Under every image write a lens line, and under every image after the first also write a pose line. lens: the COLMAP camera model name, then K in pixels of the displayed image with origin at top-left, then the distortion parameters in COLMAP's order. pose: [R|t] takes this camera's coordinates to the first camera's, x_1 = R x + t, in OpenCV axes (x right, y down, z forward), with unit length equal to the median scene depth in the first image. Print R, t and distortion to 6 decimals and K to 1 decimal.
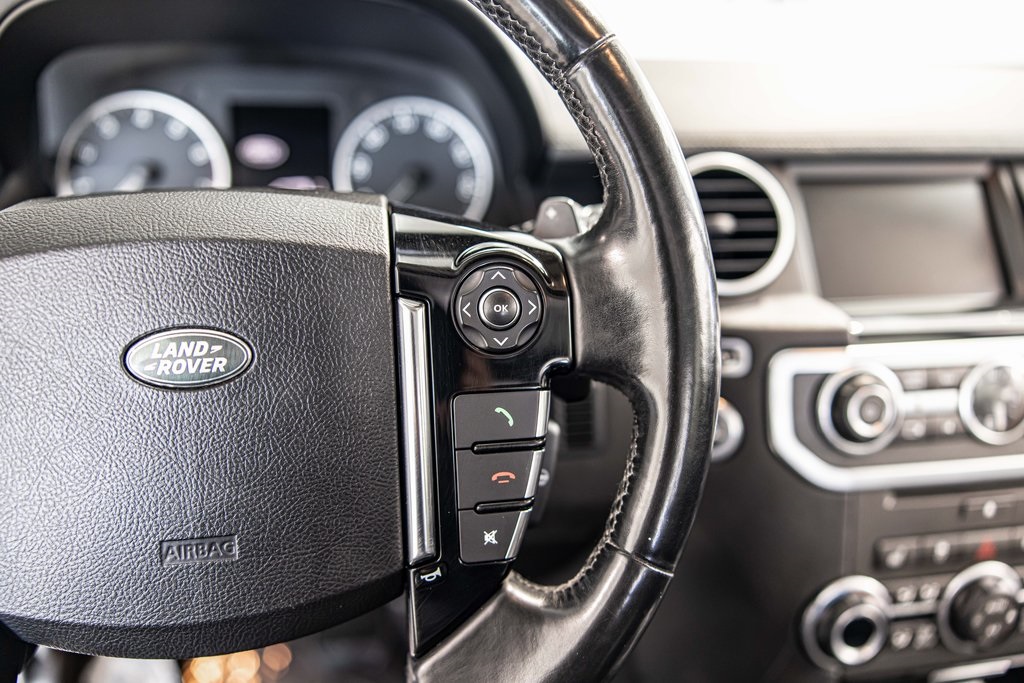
lens RADIAL K [[794.2, 0, 574.8], [0, 794.2, 335.9], [0, 0, 1]] dist [0.001561, -0.011719]
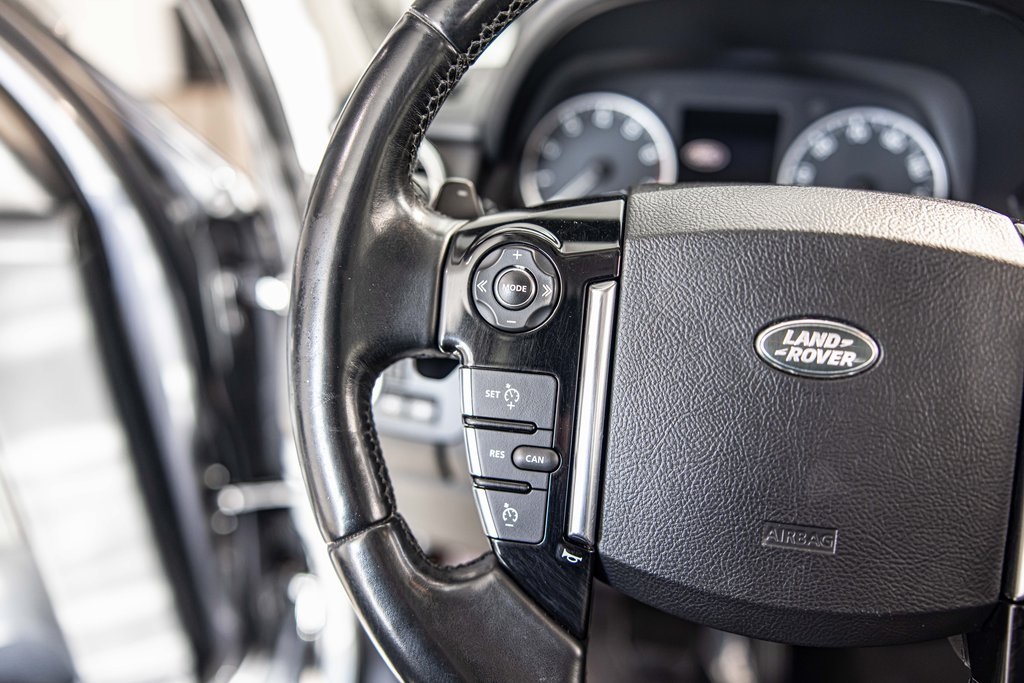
lens RADIAL K [[794.2, 0, 506.9], [0, 794.2, 334.0], [0, 0, 1]] dist [0.001561, -0.011719]
pose [[0.929440, 0.128765, -0.345775, -0.477355], [-0.135883, 0.990718, 0.003686, 0.056629], [0.343040, 0.043559, 0.938310, -0.086983]]
